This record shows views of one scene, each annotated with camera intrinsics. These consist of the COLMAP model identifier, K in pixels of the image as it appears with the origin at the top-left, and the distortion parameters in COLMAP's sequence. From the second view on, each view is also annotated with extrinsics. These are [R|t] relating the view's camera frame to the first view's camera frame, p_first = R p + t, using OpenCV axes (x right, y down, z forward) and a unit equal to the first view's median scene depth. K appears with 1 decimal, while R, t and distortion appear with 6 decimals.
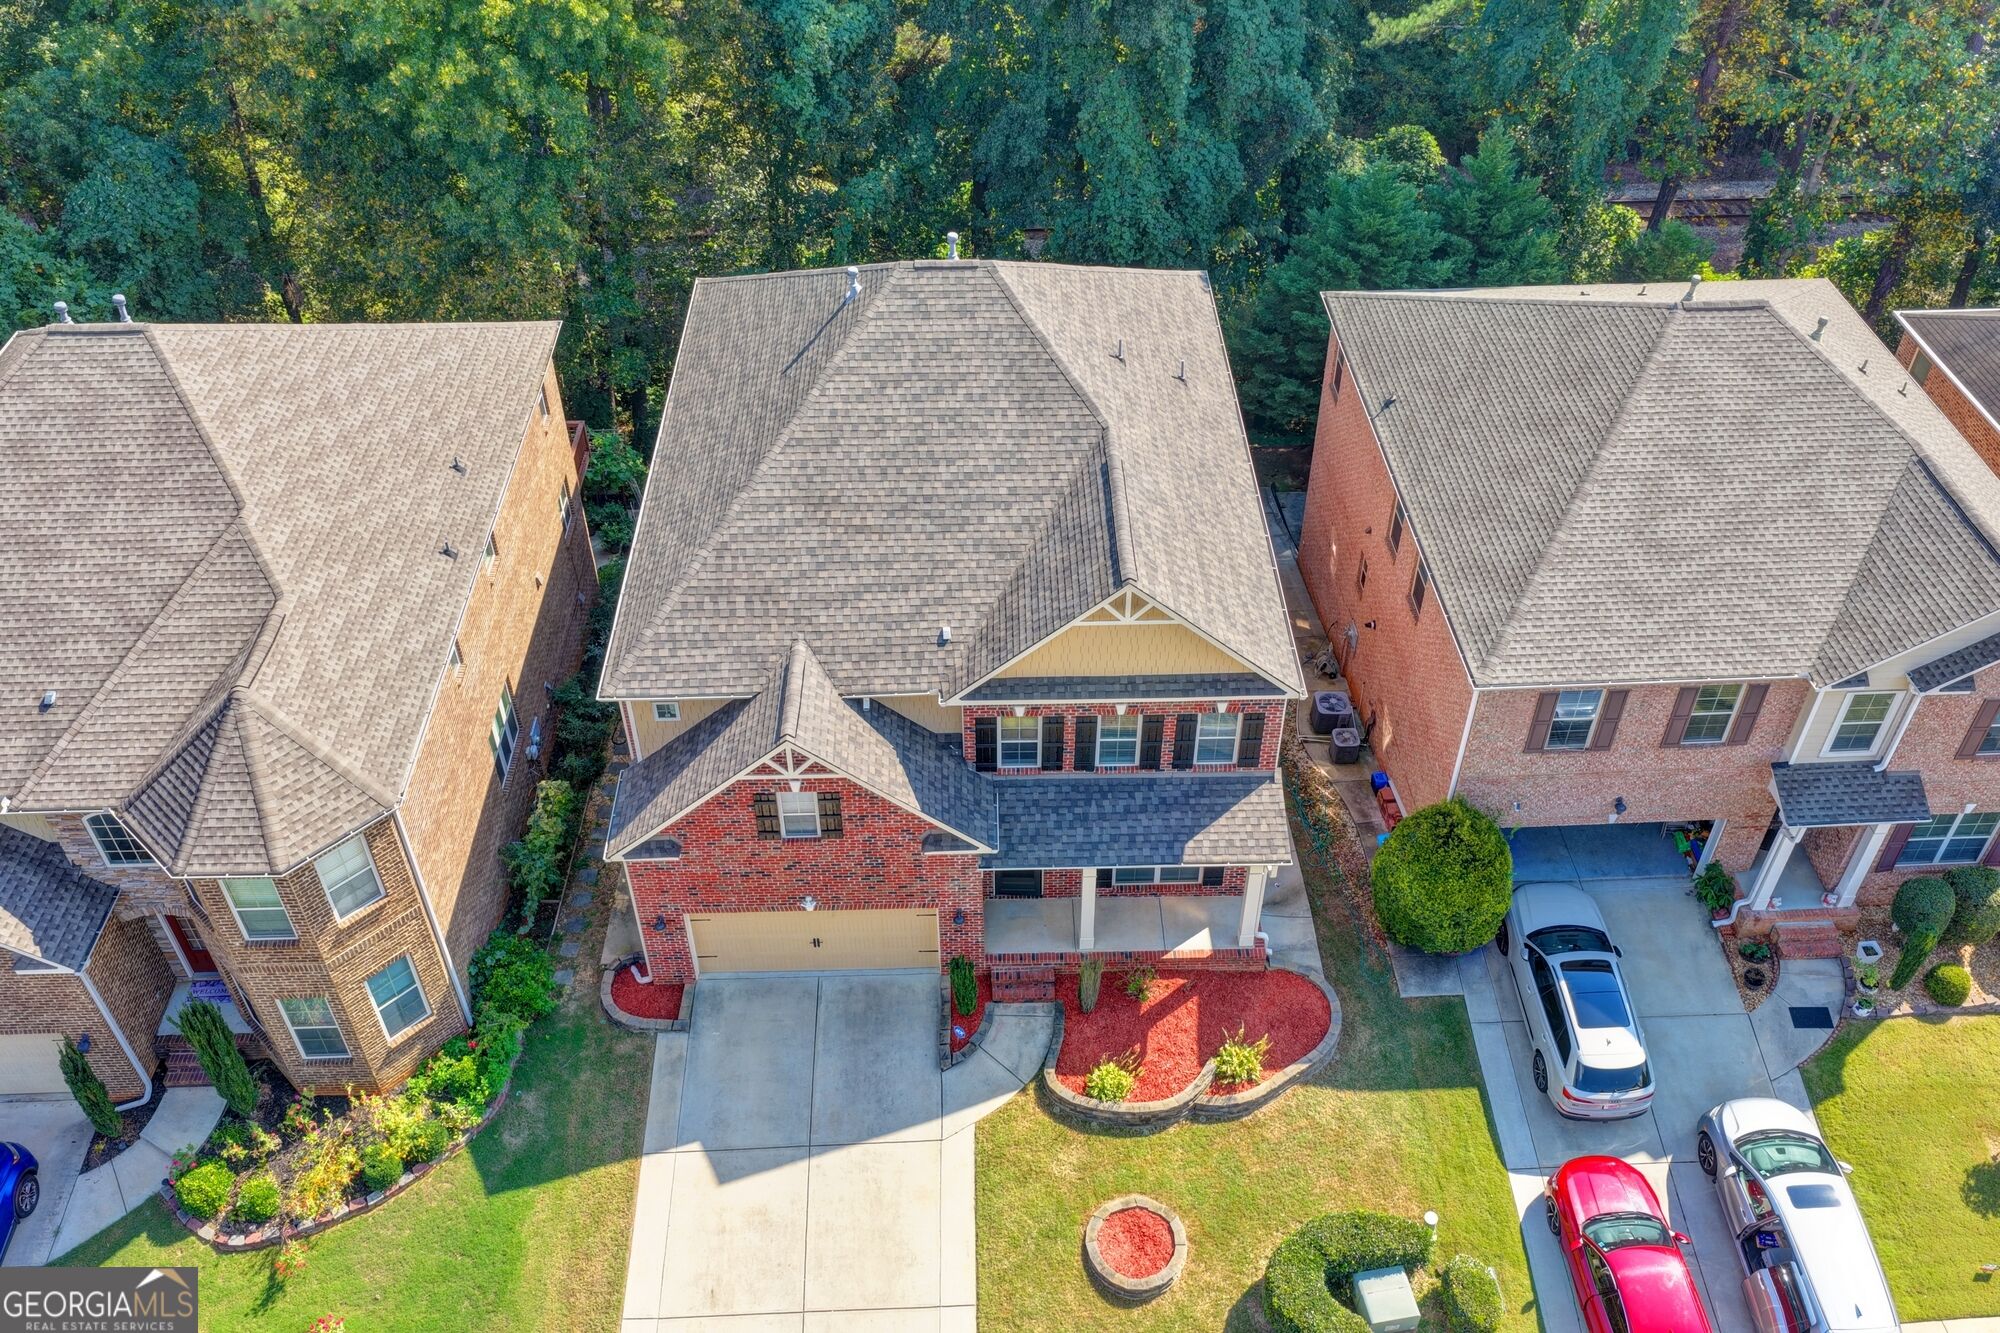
lens RADIAL K [[1657.0, 0, 1000.0], [0, 1657.0, 666.5], [0, 0, 1]] dist [-0.018952, 0.045646]
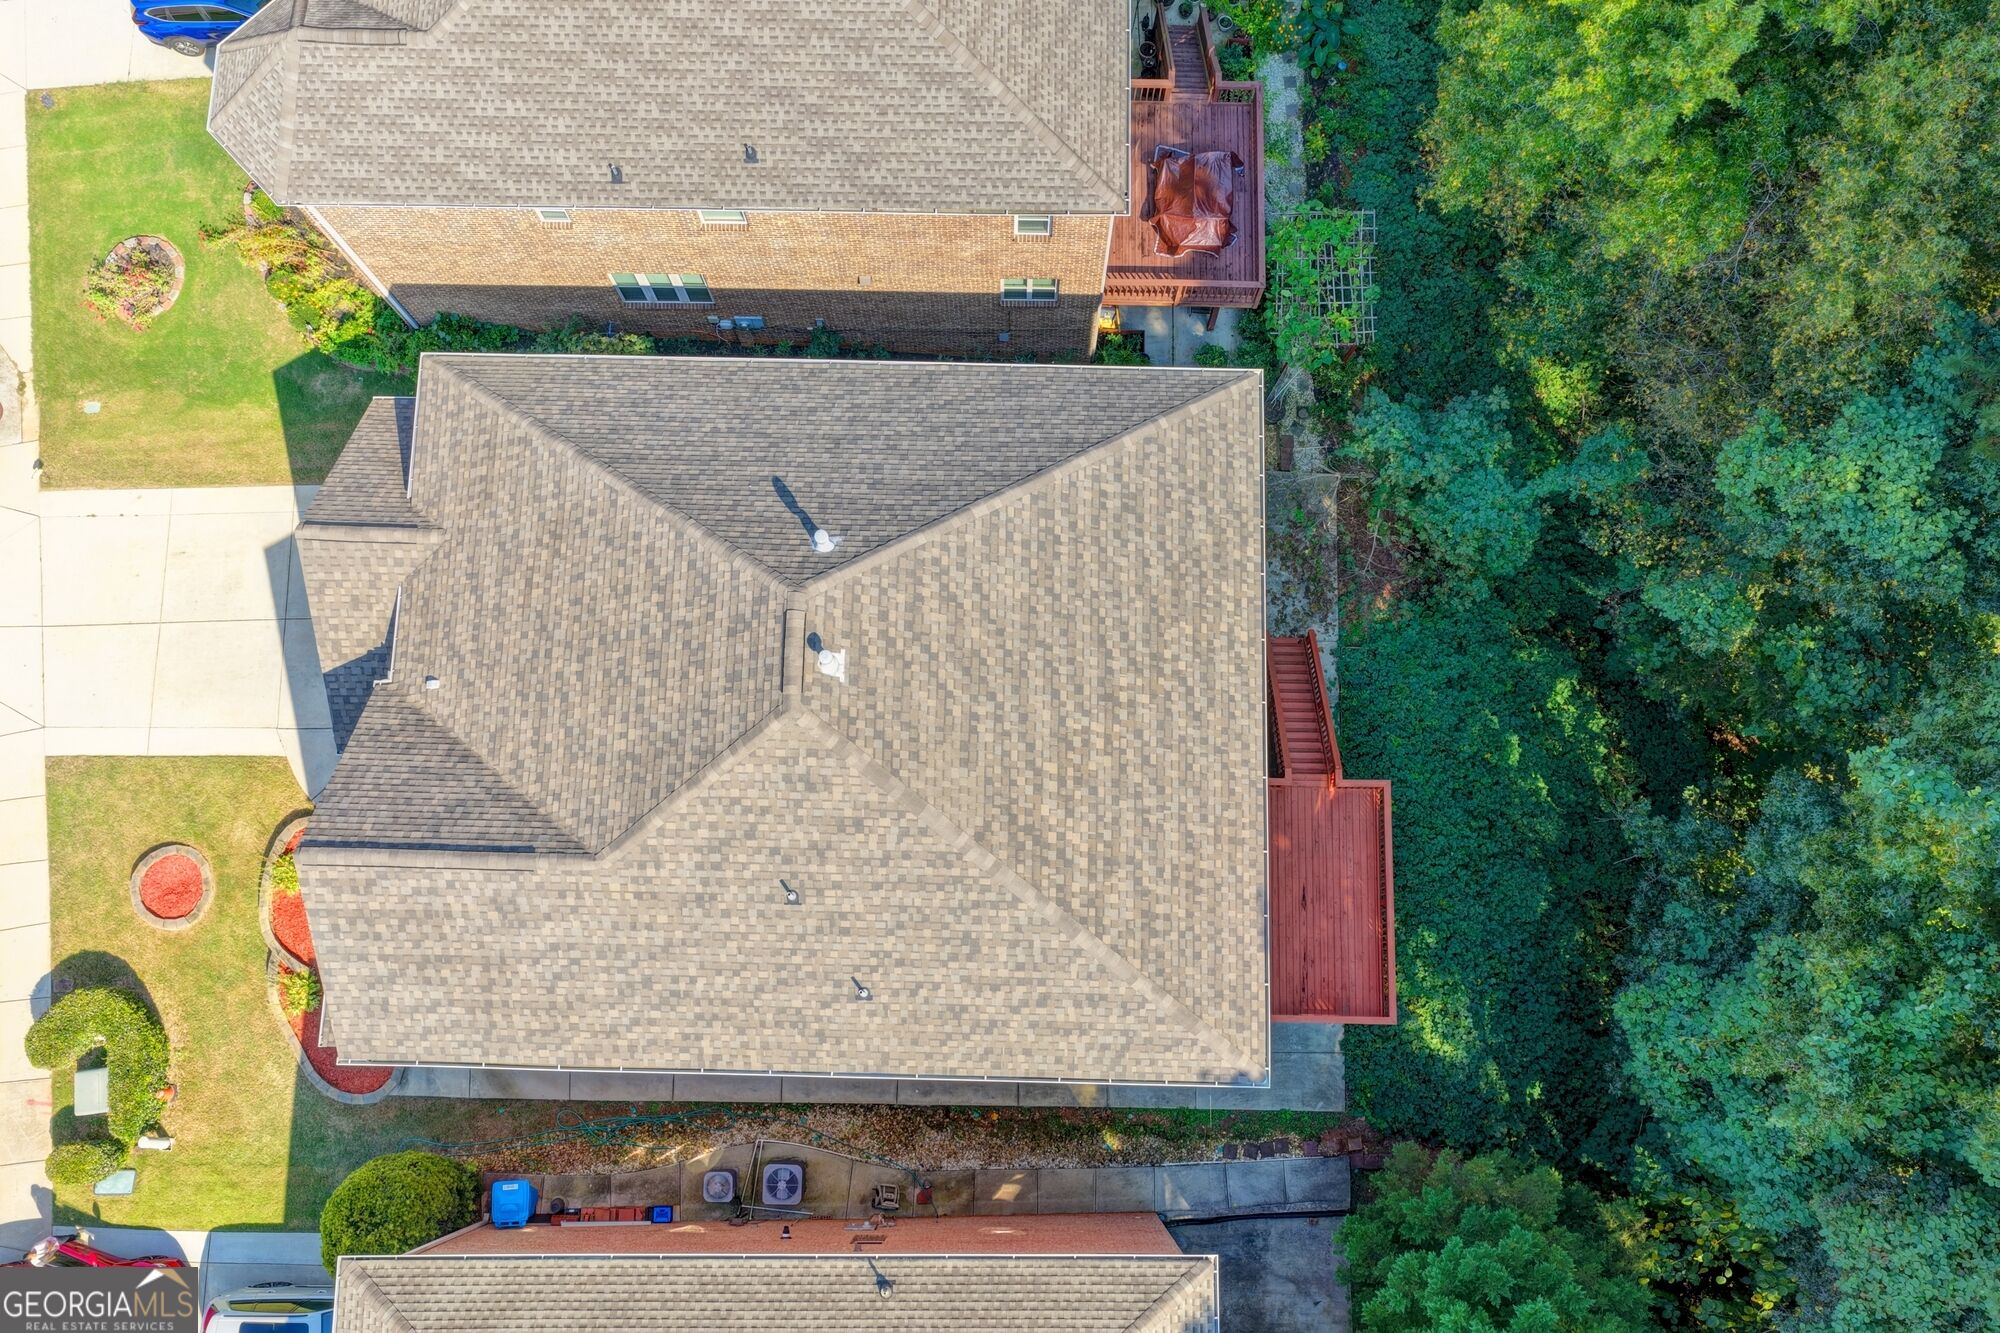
lens RADIAL K [[1657.0, 0, 1000.0], [0, 1657.0, 666.5], [0, 0, 1]] dist [-0.018952, 0.045646]
pose [[-0.045681, 0.980410, -0.191596, 0.122891], [-0.655841, 0.115239, 0.746051, -0.929111], [0.753515, 0.159737, 0.637729, 0.629721]]
